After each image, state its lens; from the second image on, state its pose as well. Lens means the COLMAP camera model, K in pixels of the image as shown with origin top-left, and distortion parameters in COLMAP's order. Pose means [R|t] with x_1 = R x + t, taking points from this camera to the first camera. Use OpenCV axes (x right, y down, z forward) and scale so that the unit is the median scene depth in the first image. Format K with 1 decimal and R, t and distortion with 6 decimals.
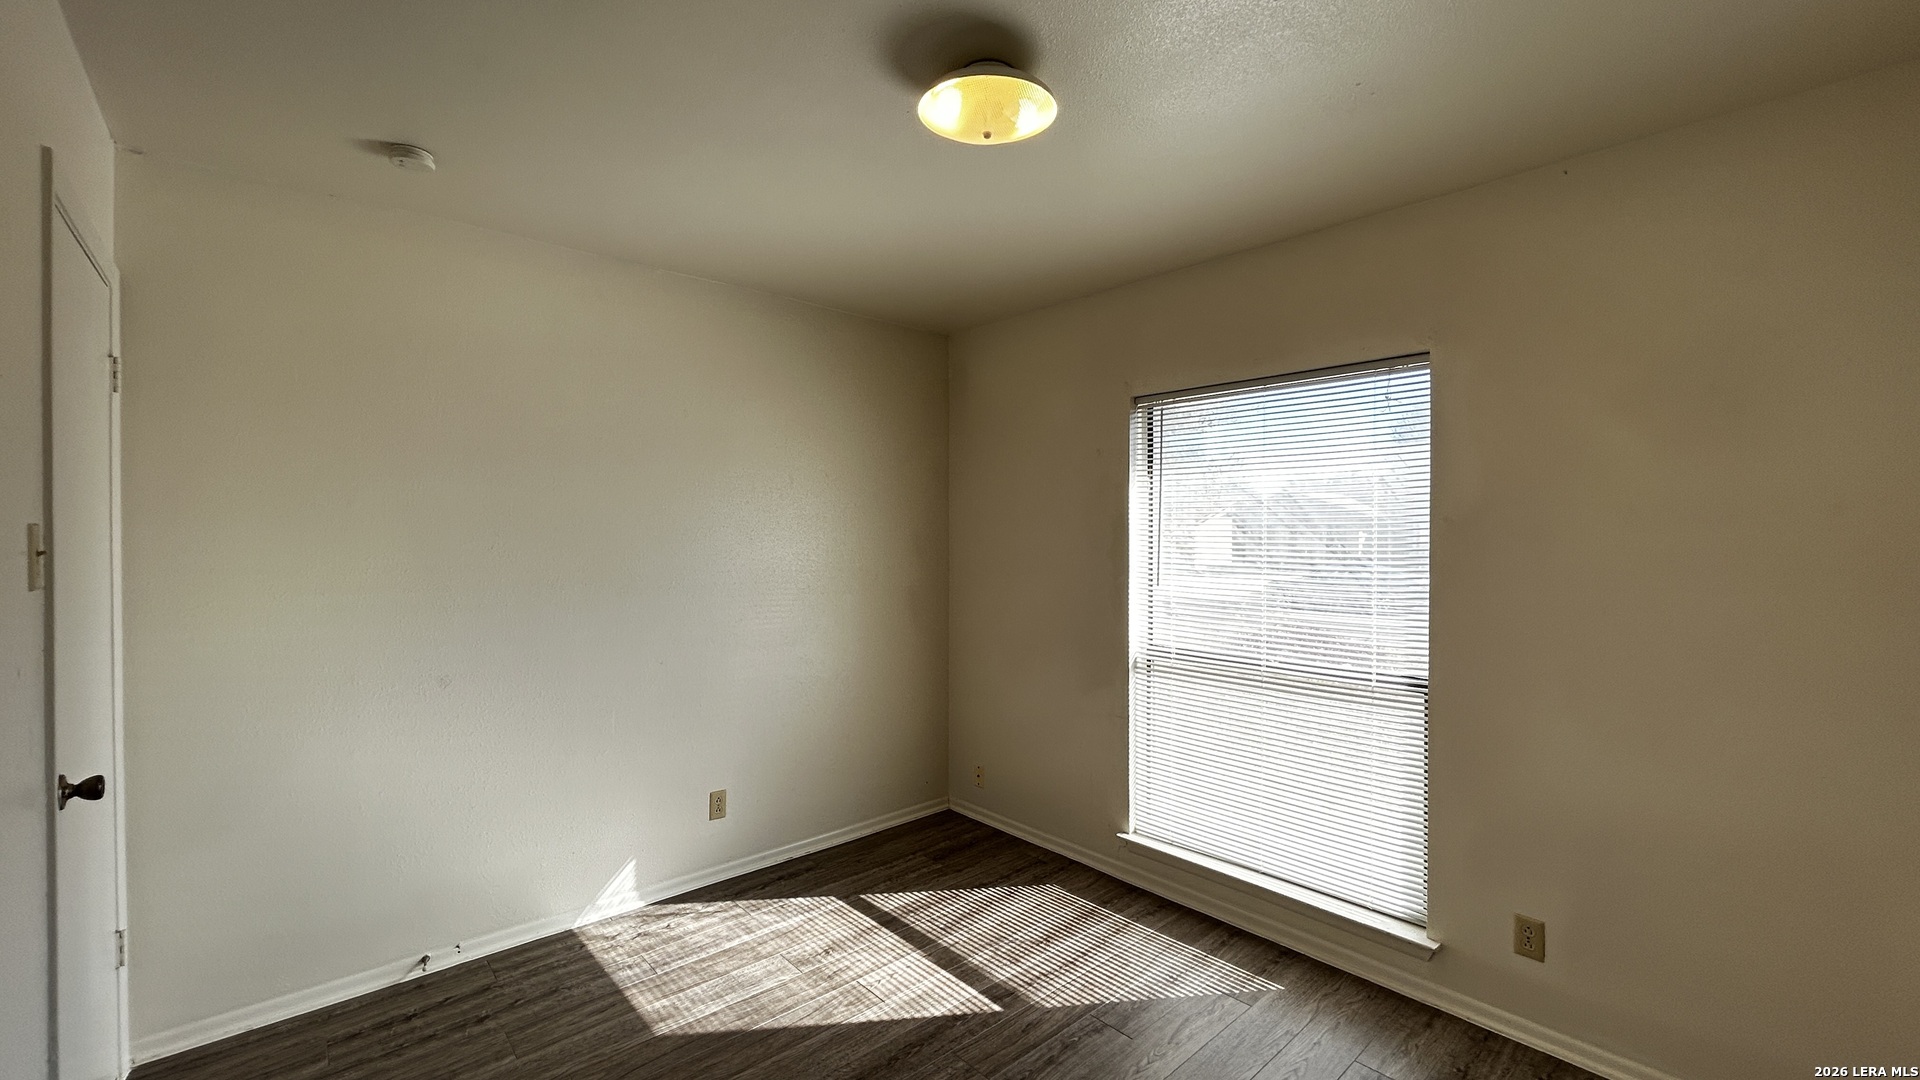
lens RADIAL K [[773.7, 0, 958.9], [0, 773.7, 542.2], [0, 0, 1]] dist [0.000500, 0.001652]
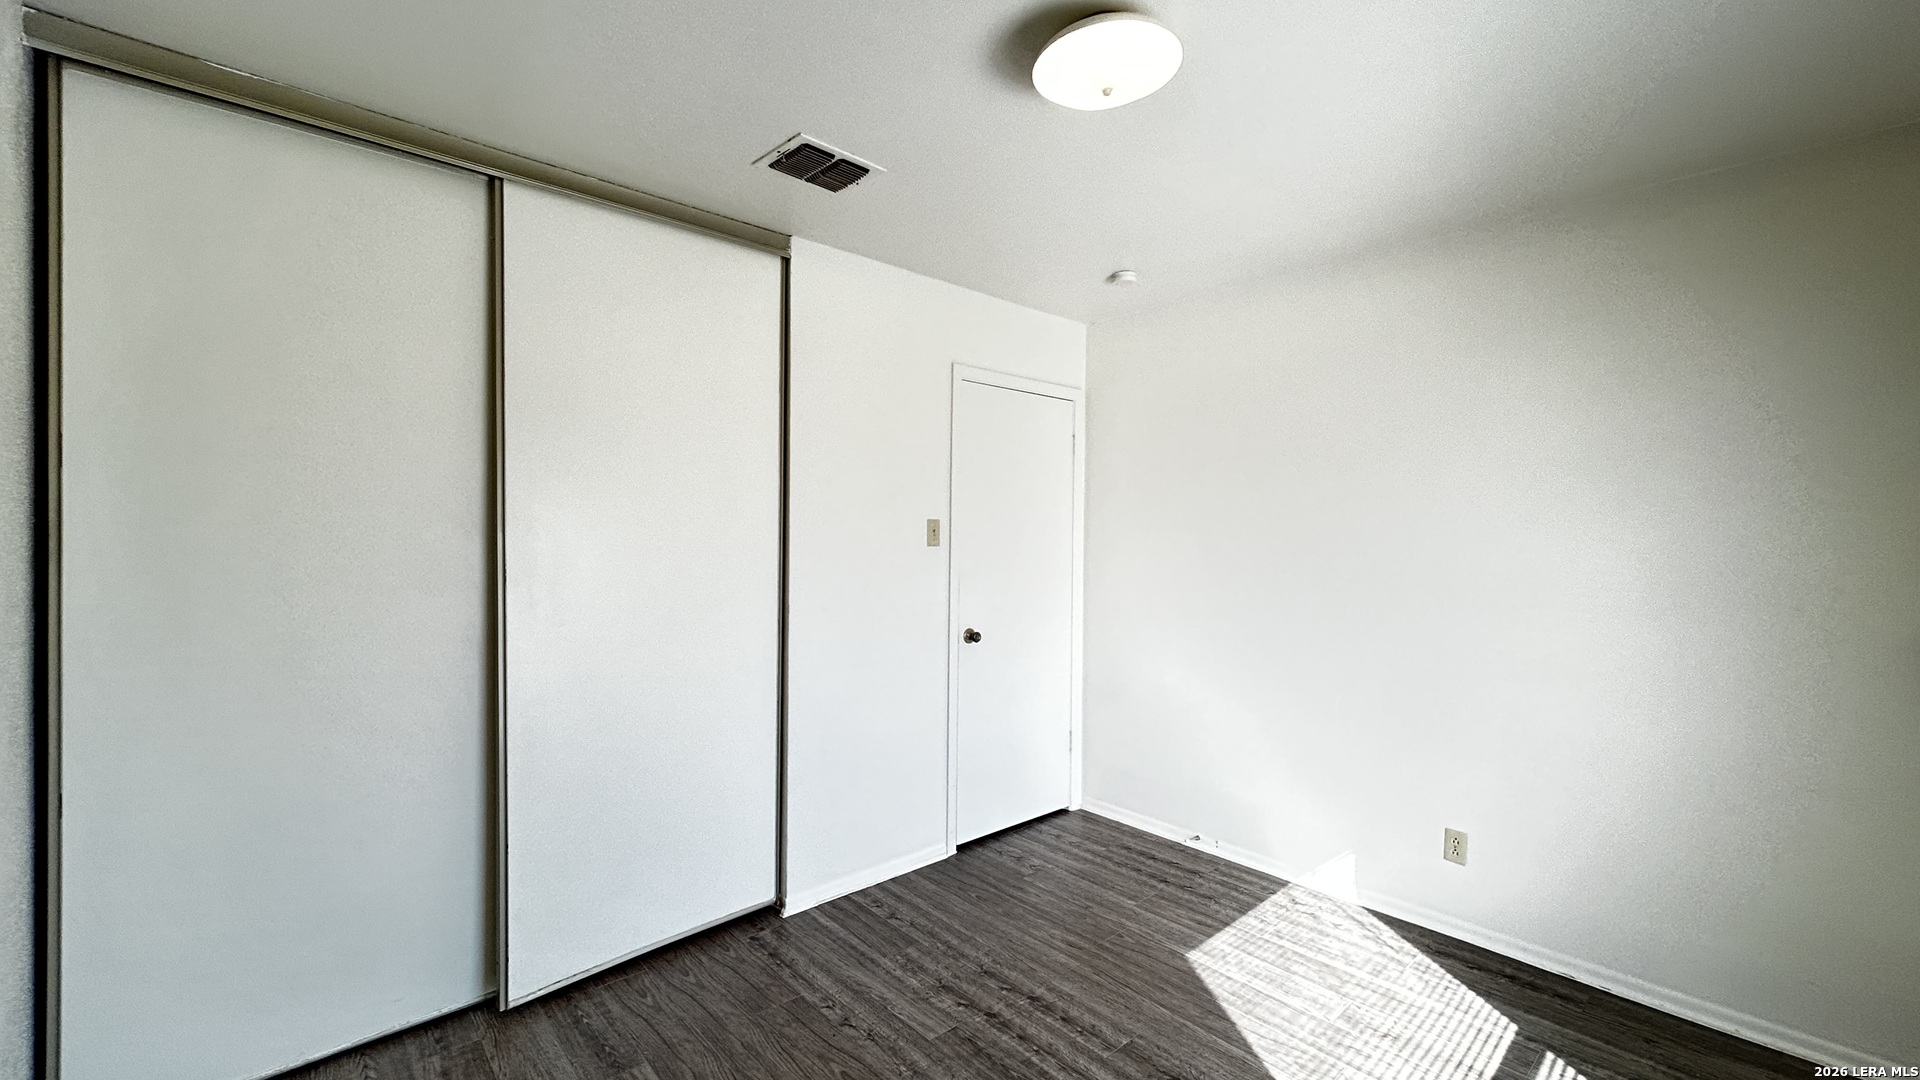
lens RADIAL K [[773.7, 0, 963.6], [0, 773.7, 536.0], [0, 0, 1]] dist [0.000500, 0.001652]
pose [[0.004890, 0.002834, -0.999984, 0.663927], [-0.020238, 0.999791, 0.002734, 0.009863], [0.999783, 0.020224, 0.004946, 0.559500]]
